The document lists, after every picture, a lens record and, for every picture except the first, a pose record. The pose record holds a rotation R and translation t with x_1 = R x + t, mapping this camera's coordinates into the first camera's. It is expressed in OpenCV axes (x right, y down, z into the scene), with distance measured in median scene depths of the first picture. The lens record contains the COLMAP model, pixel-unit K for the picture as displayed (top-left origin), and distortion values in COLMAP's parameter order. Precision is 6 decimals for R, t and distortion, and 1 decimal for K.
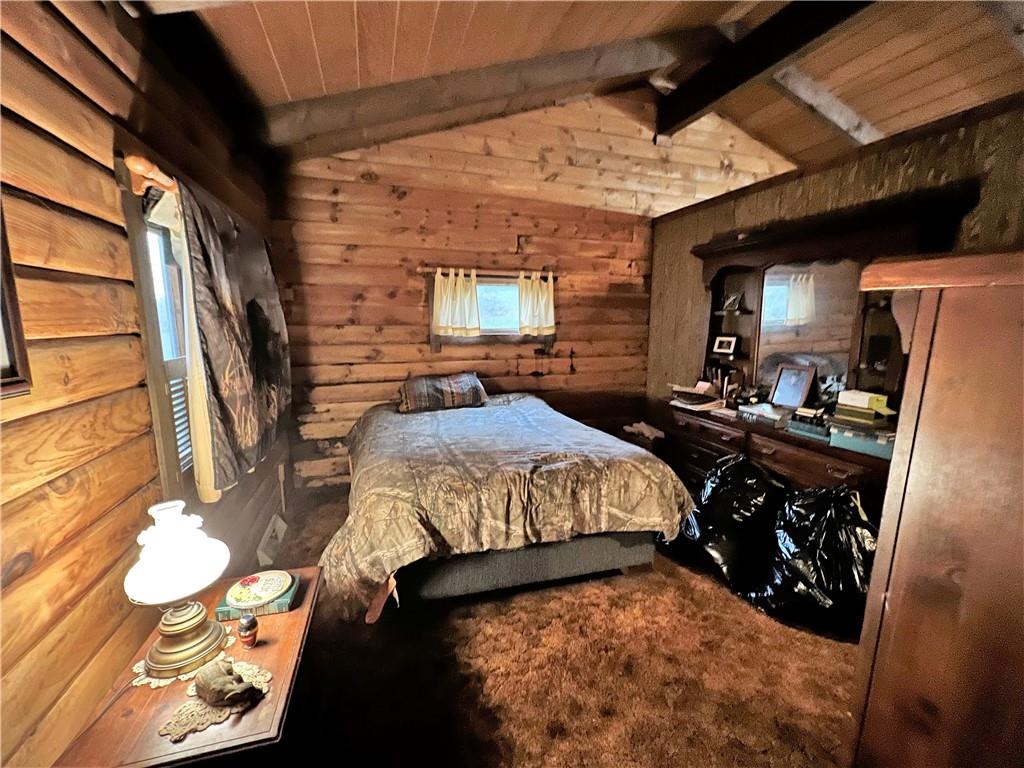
lens RADIAL K [[432.3, 0, 512.0], [0, 432.3, 384.0], [0, 0, 1]] dist [-0.000208, 0.000173]
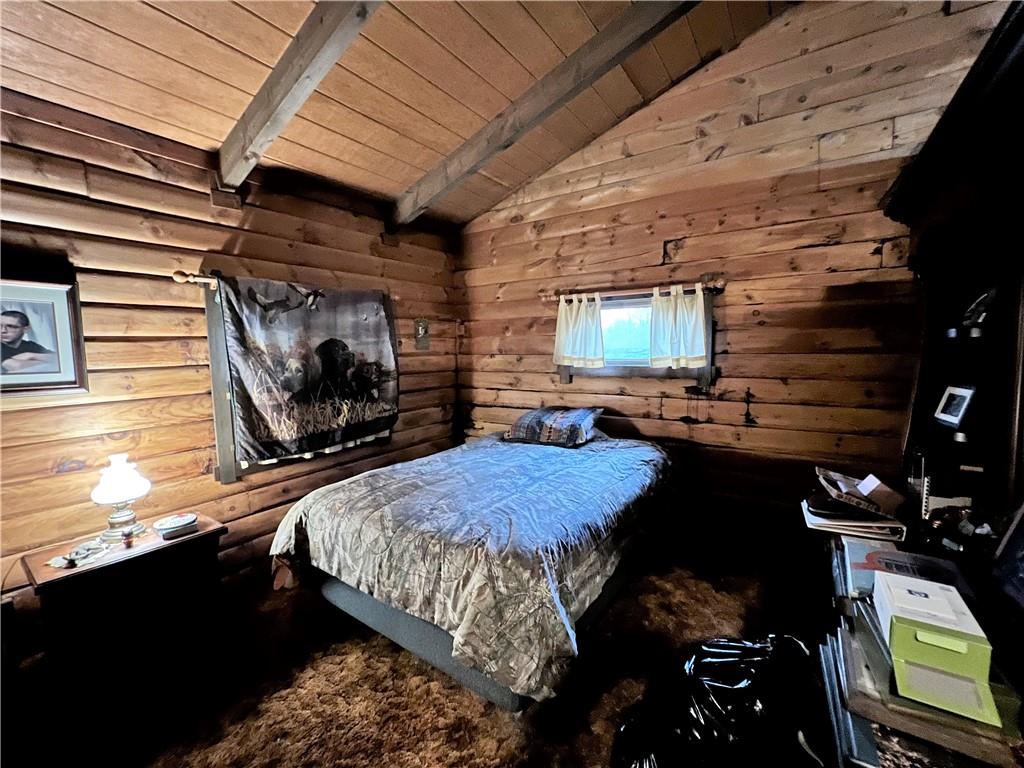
lens RADIAL K [[432.3, 0, 512.0], [0, 432.3, 384.0], [0, 0, 1]] dist [-0.000208, 0.000173]
pose [[0.610918, 0.058876, -0.789502, 0.499760], [-0.099231, 0.995061, -0.002580, -0.058005], [0.785451, 0.079919, 0.613743, 0.328693]]
